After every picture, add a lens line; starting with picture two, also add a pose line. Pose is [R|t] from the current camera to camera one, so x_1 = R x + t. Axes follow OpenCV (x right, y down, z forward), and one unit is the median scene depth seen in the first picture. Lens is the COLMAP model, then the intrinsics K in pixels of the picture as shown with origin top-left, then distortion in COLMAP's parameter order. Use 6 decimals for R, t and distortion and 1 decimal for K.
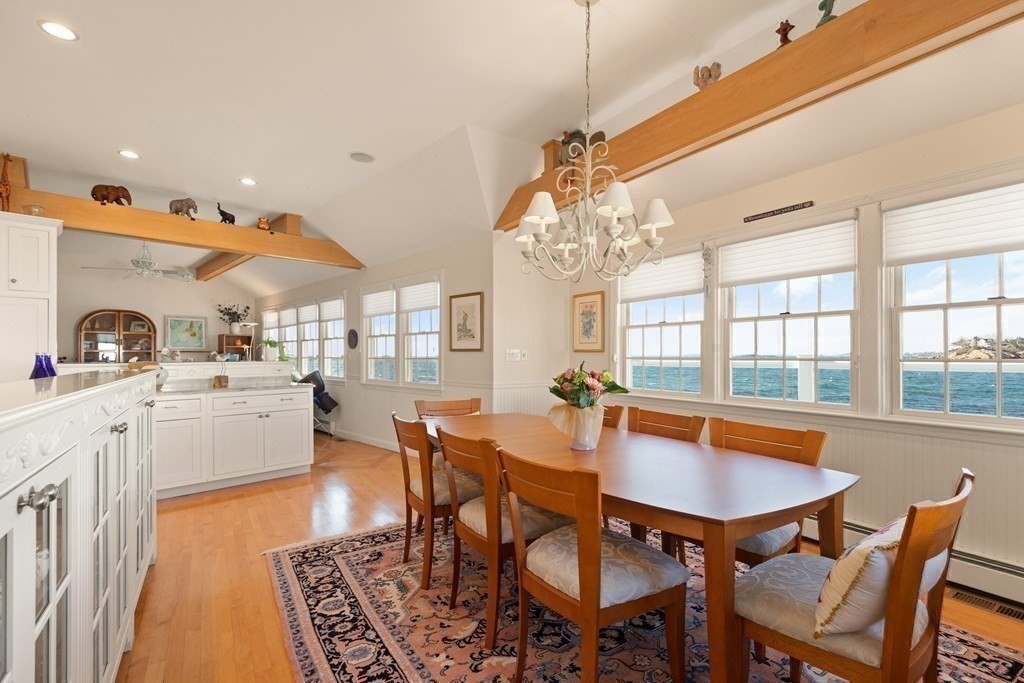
lens RADIAL K [[470.1, 0, 503.7], [0, 470.1, 349.8], [0, 0, 1]] dist [0.008422, 0.000269]
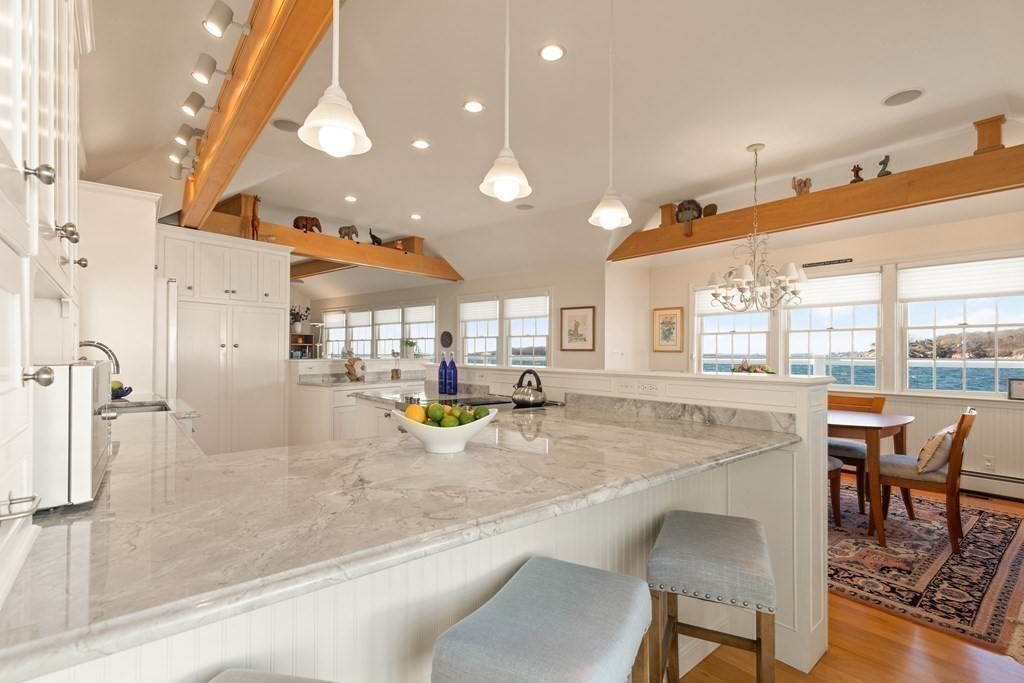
lens RADIAL K [[470.1, 0, 515.0], [0, 470.1, 346.6], [0, 0, 1]] dist [0.008422, 0.000269]
pose [[0.993973, 0.006370, 0.109438, -0.411414], [-0.006125, 0.999978, -0.002572, -0.004916], [-0.109452, 0.001886, 0.993990, -0.290188]]
